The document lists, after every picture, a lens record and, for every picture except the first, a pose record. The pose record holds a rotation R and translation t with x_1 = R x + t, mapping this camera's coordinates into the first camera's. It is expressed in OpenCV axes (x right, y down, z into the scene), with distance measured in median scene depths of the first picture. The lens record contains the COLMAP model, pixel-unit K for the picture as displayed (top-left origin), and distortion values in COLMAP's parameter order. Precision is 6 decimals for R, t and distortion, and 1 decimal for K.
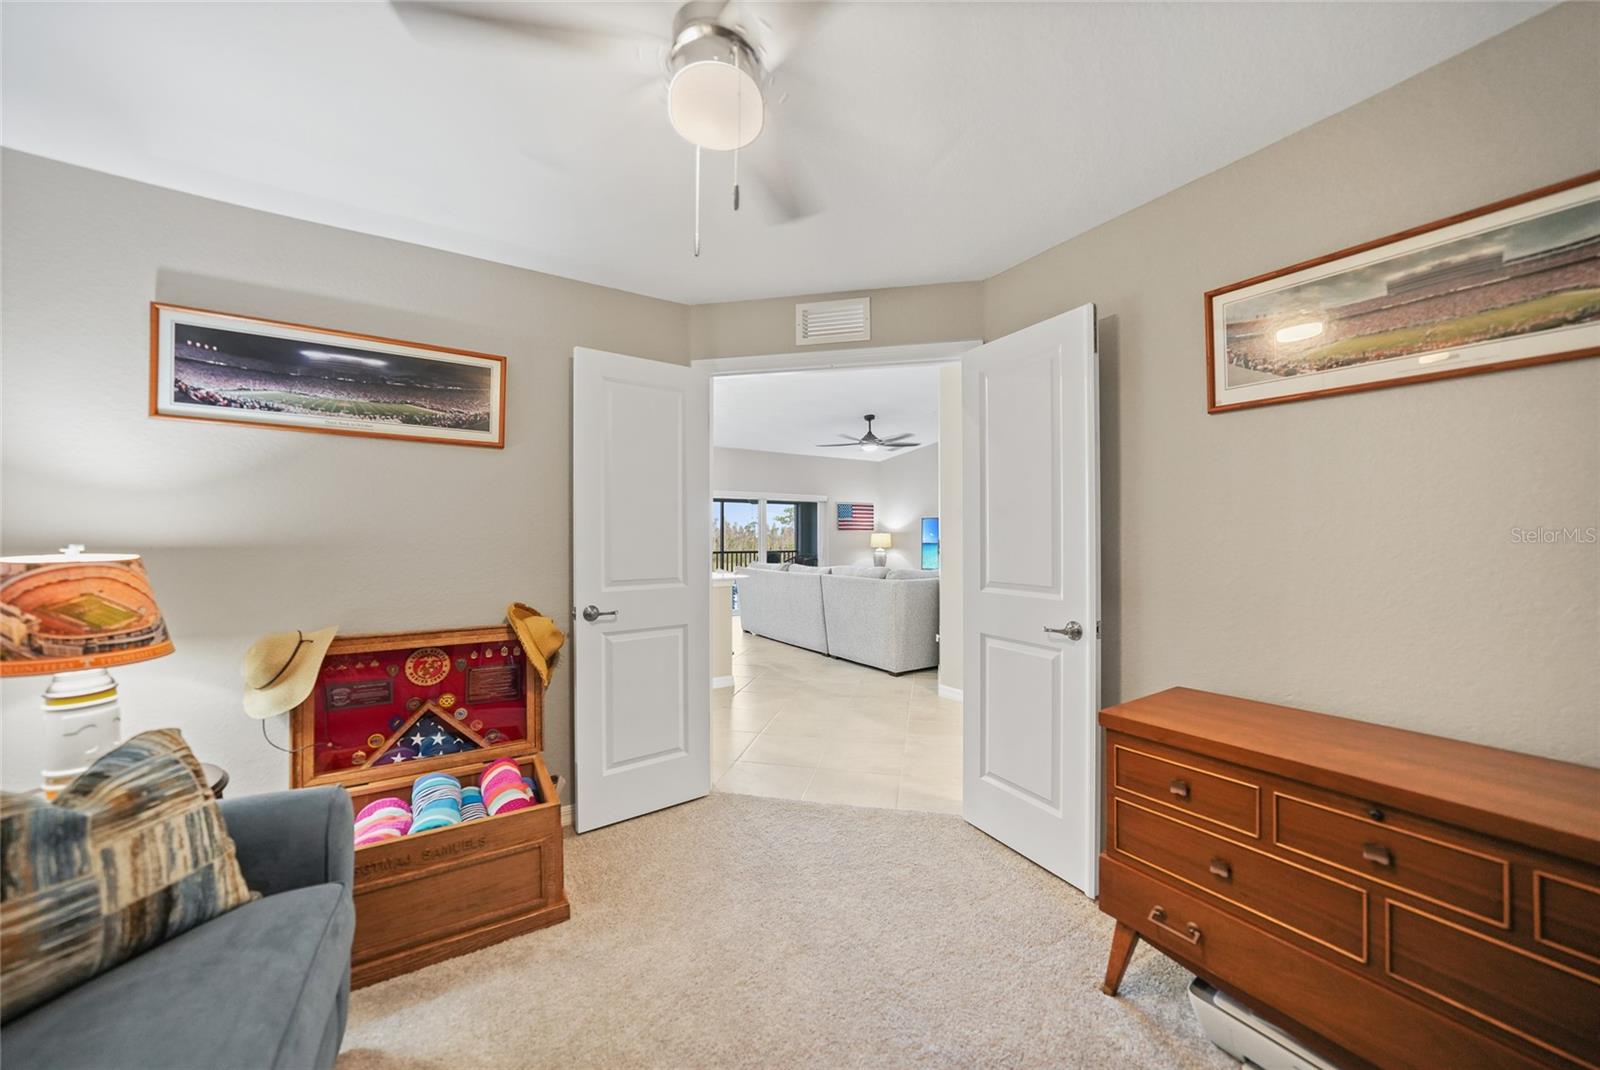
lens RADIAL K [[564.3, 0, 799.0], [0, 564.3, 532.7], [0, 0, 1]] dist [-0.028948, 0.008698]
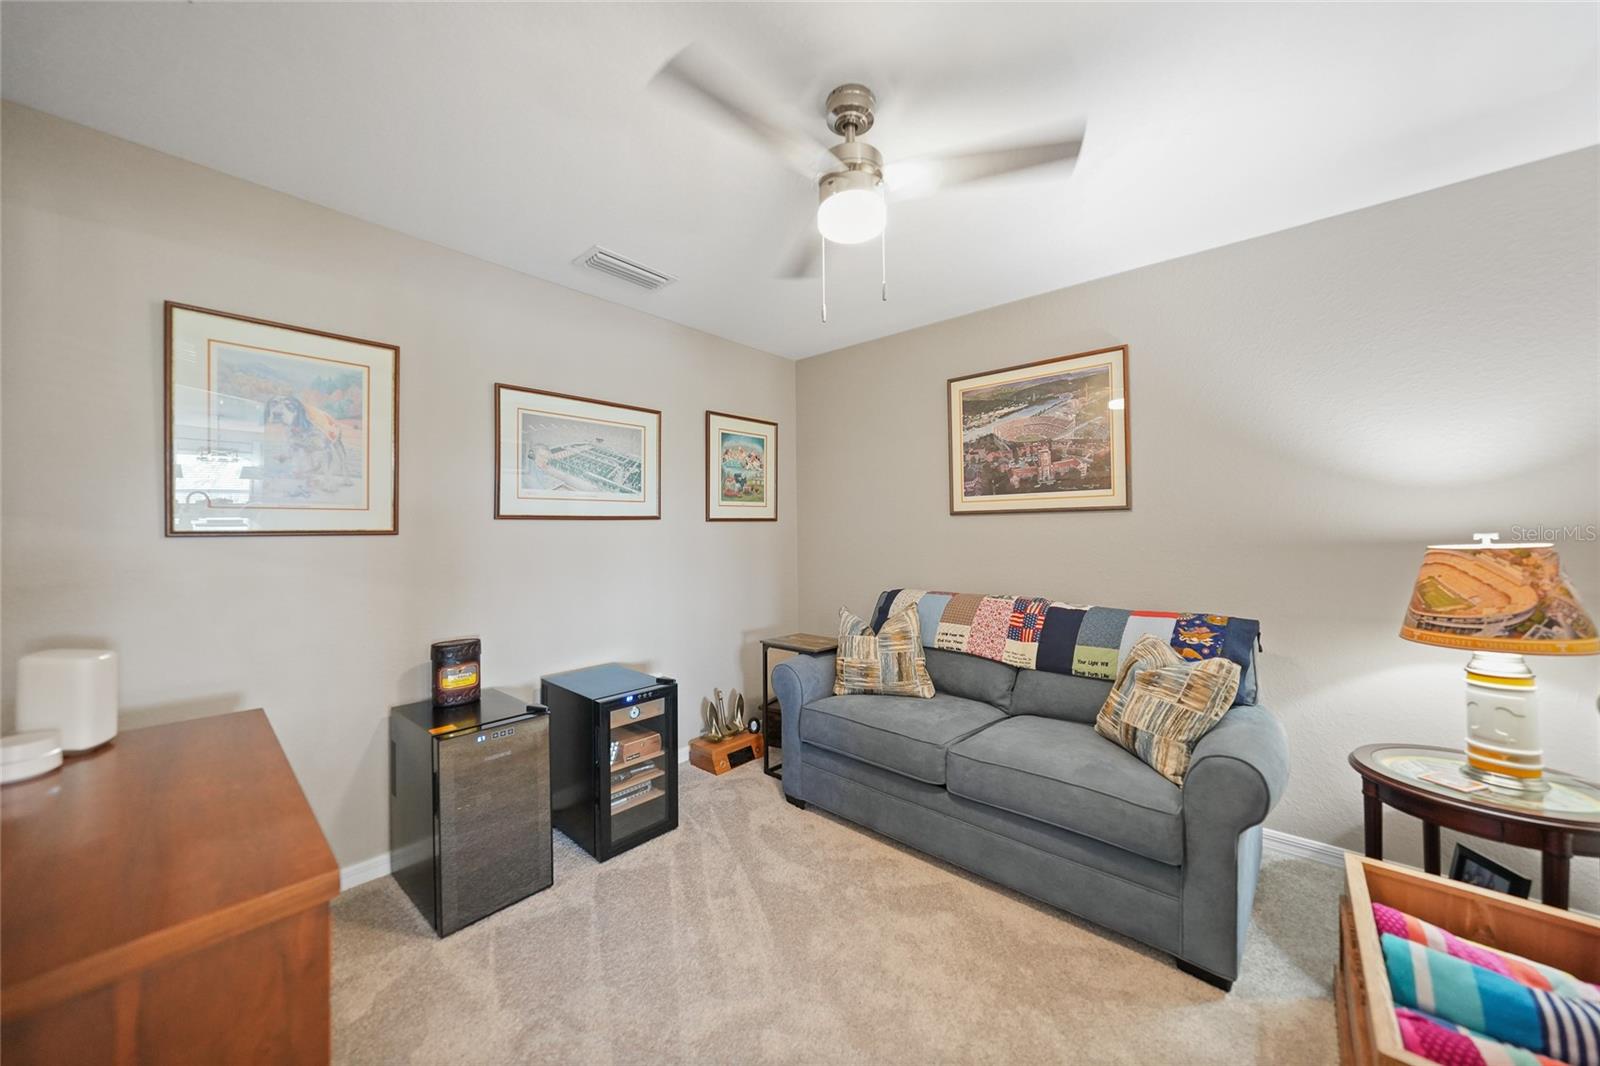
lens RADIAL K [[560.4, 0, 801.7], [0, 560.4, 523.9], [0, 0, 1]] dist [-0.000661, -0.000071]
pose [[-0.956830, -0.002258, -0.290639, 0.270036], [0.005509, 0.999649, -0.025903, 0.024104], [0.290596, -0.026386, -0.956482, 1.669436]]
